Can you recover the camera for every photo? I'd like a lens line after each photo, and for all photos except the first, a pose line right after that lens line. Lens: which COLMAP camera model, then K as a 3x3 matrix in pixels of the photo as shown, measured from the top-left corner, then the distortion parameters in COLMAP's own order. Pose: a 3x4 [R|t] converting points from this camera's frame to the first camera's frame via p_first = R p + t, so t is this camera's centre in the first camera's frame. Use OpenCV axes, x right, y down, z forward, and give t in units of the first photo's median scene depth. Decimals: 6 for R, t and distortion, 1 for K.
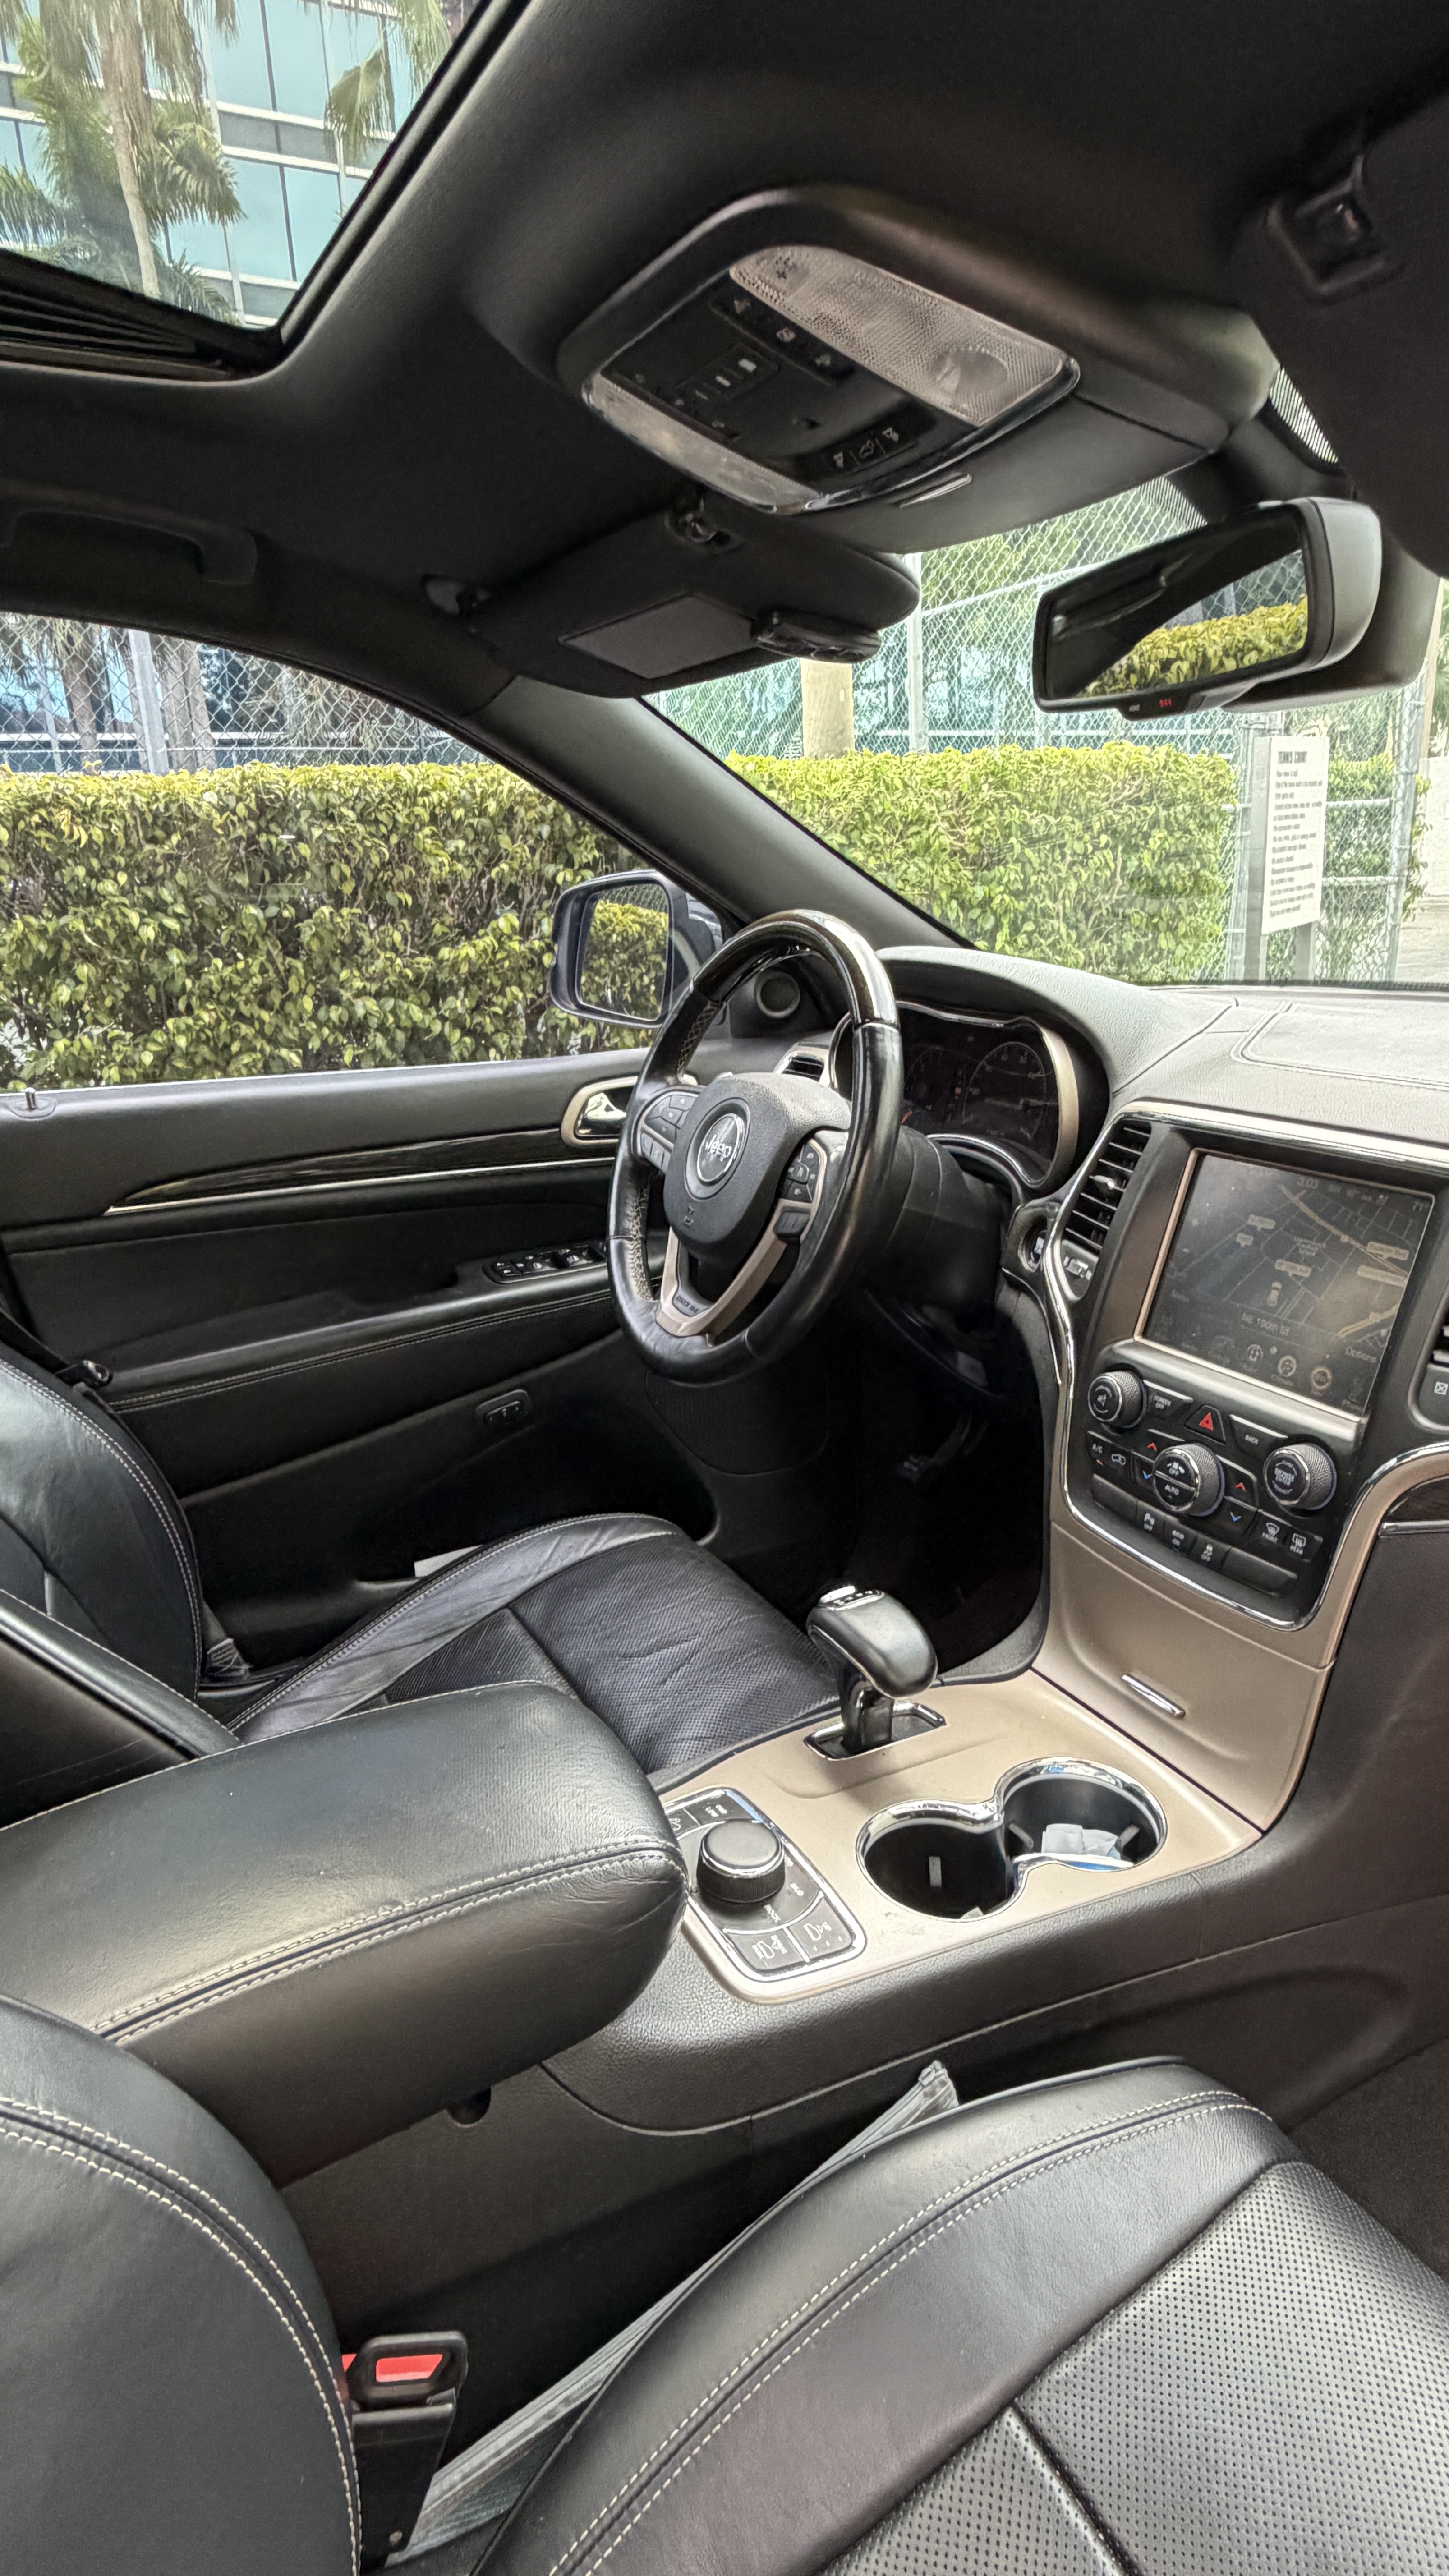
lens RADIAL K [[1392.4, 0, 764.7], [0, 1392.4, 1289.9], [0, 0, 1]] dist [-0.003311, -0.000816]
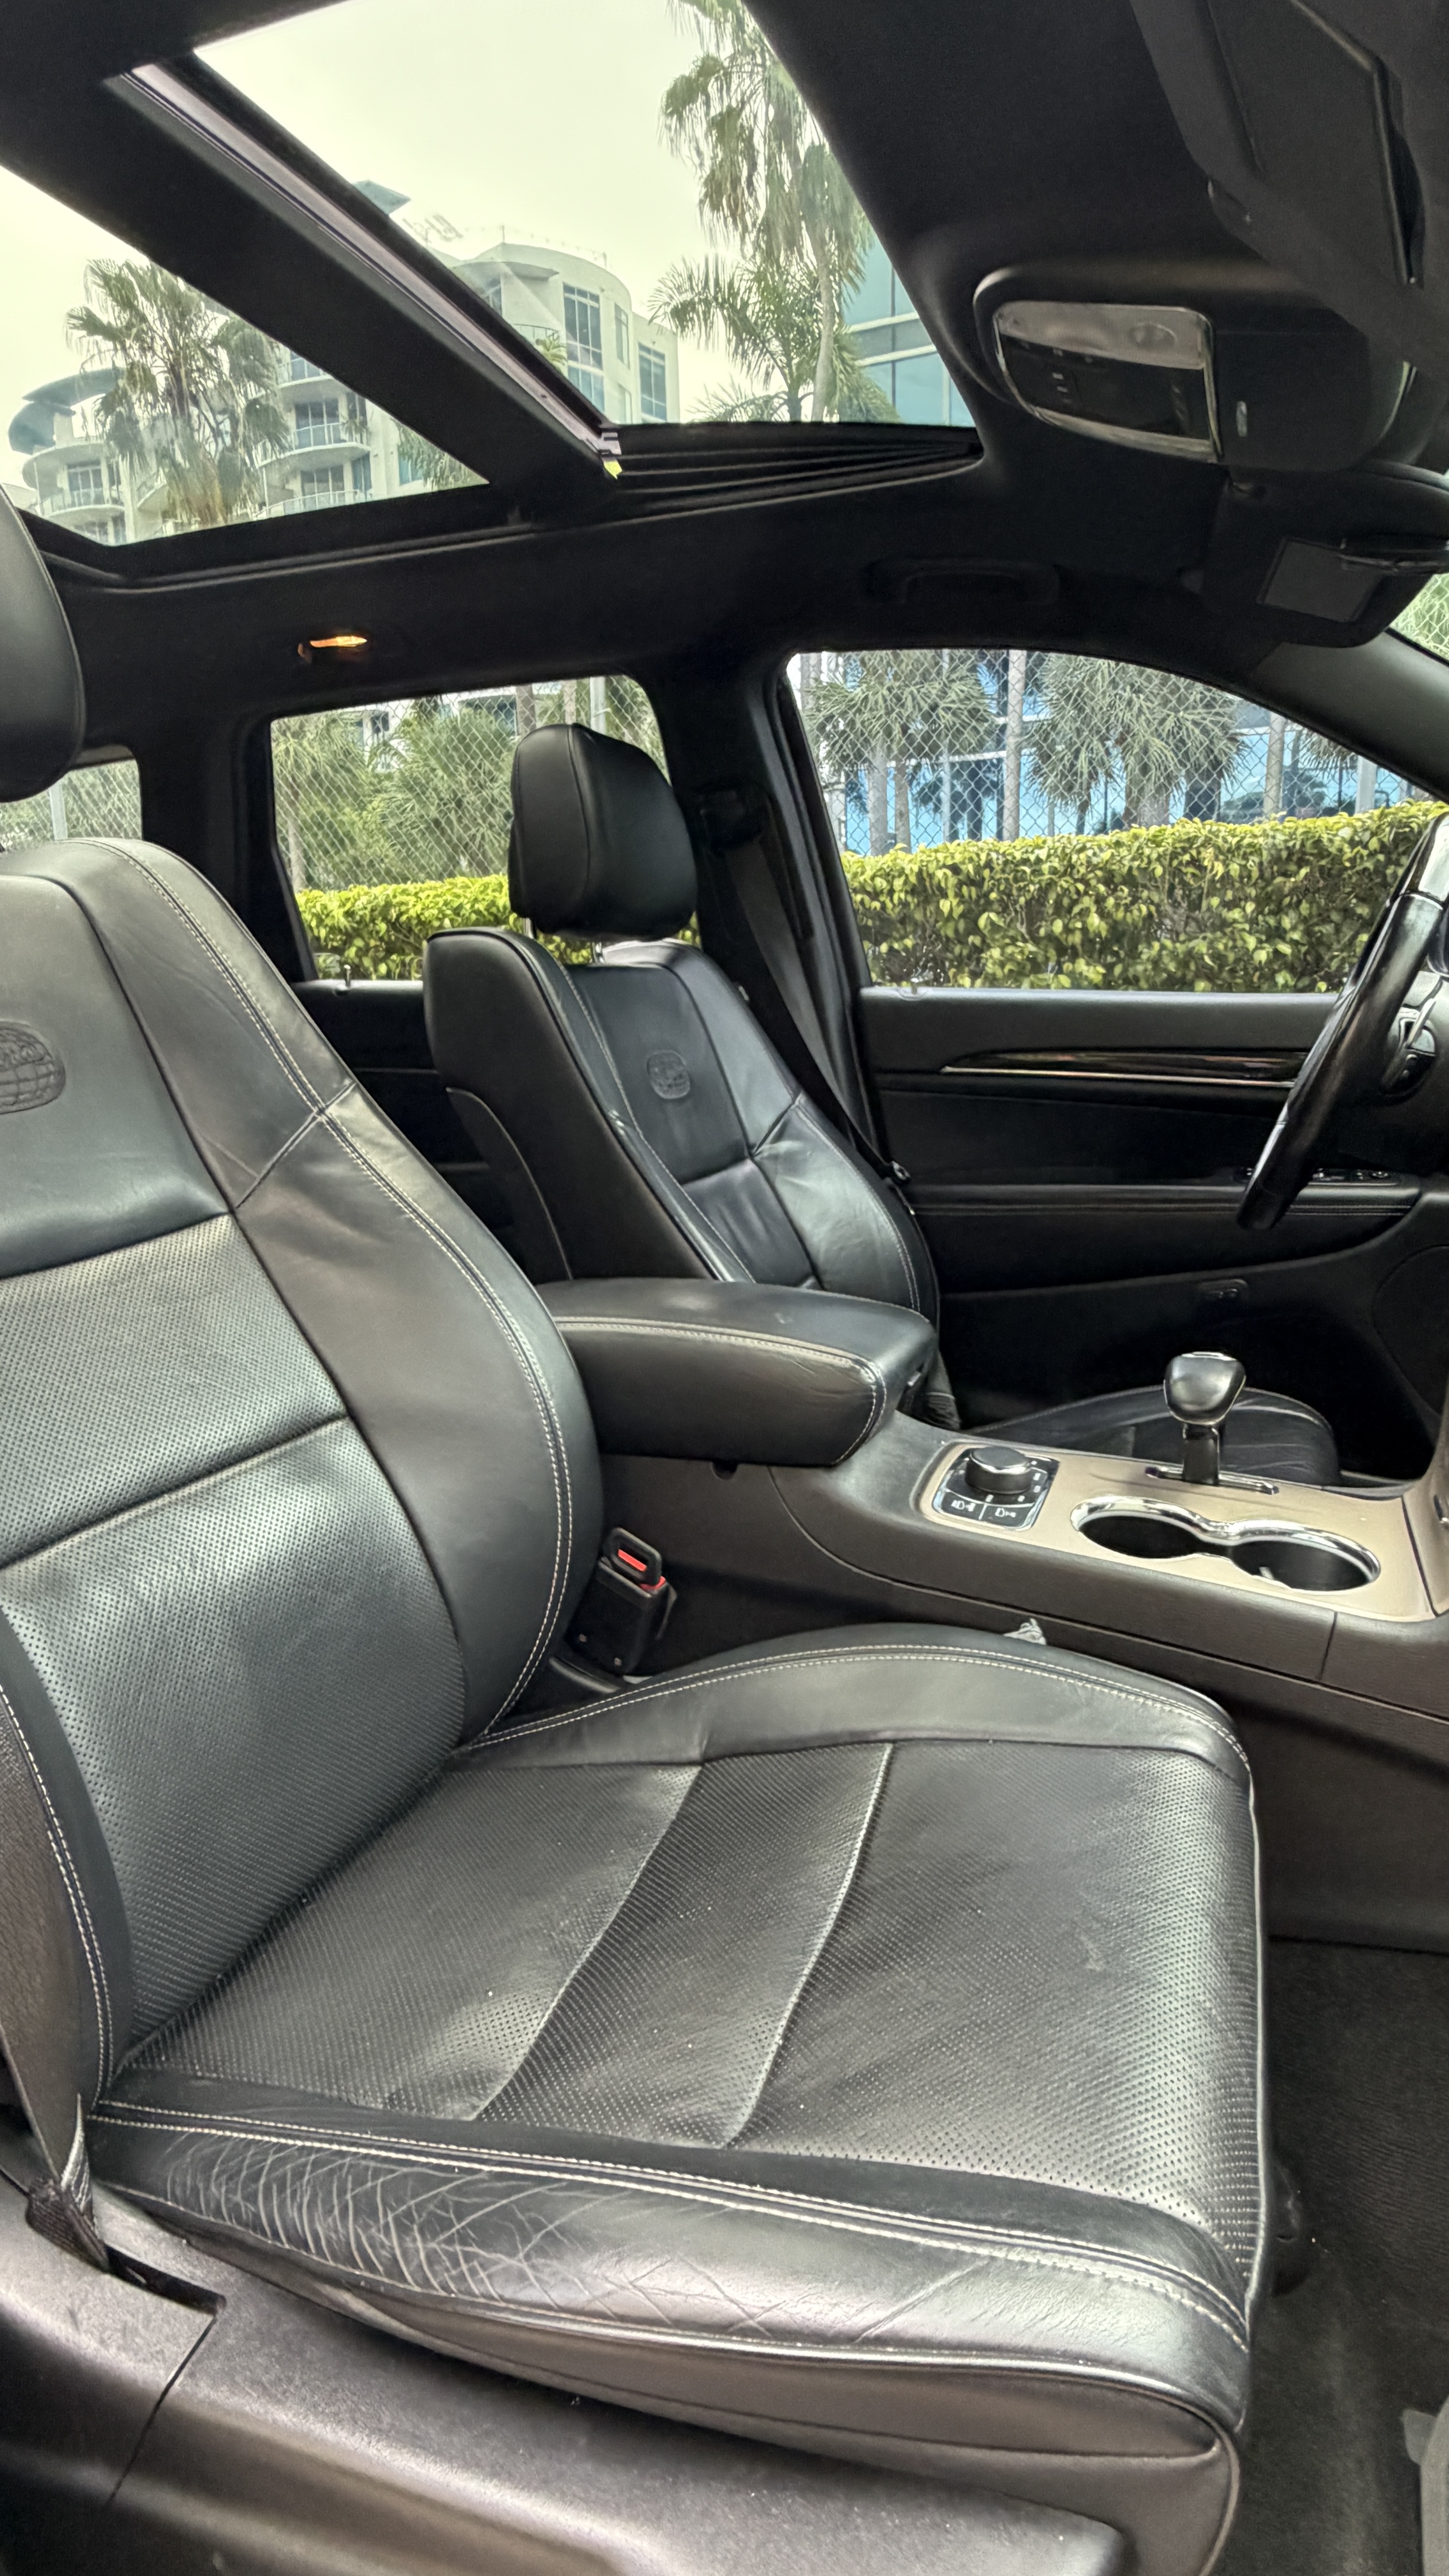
lens RADIAL K [[1392.4, 0, 730.4], [0, 1392.4, 1278.9], [0, 0, 1]] dist [-0.003311, -0.000816]
pose [[0.650789, 0.179824, -0.737656, 0.479787], [-0.224100, 0.973758, 0.039671, 0.147951], [0.725432, 0.139492, 0.674010, -0.070520]]
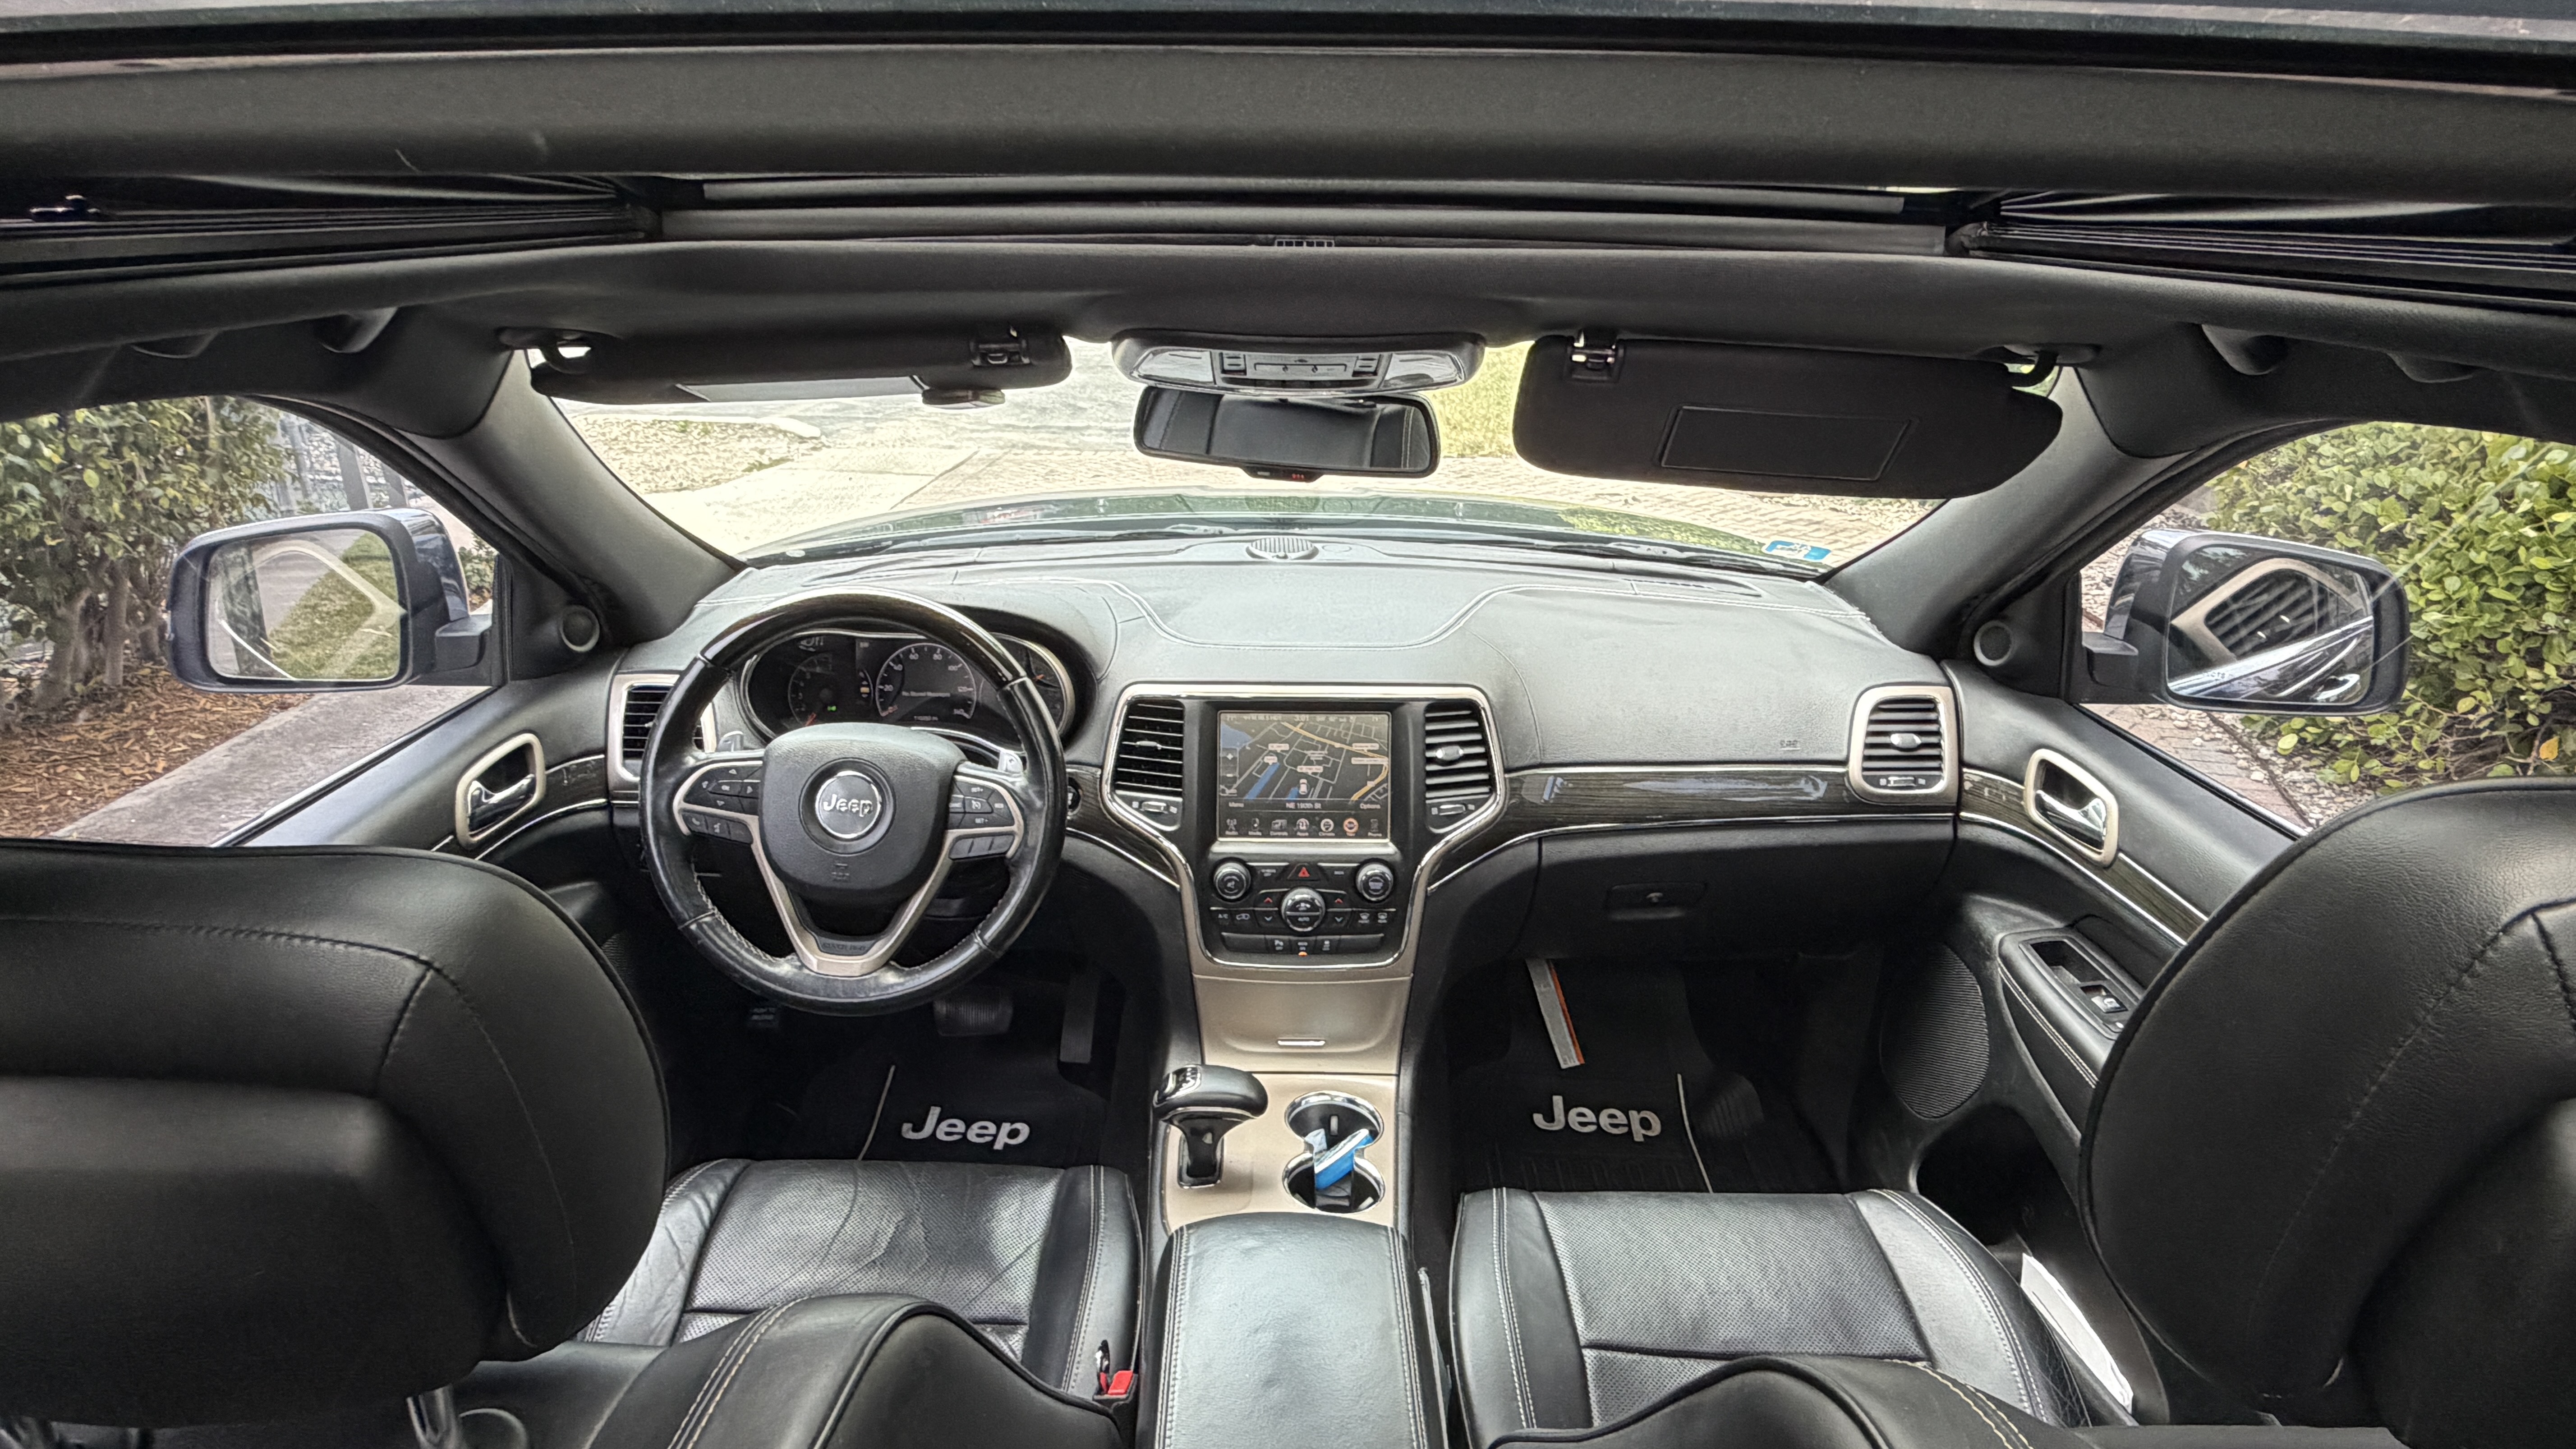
lens RADIAL K [[1392.4, 0, 1285.7], [0, 1392.4, 733.3], [0, 0, 1]] dist [-0.003311, -0.000816]
pose [[0.492568, -0.281677, 0.823429, -0.686673], [0.223384, 0.955393, 0.193193, -0.263962], [-0.841116, 0.088780, 0.533518, 0.082182]]
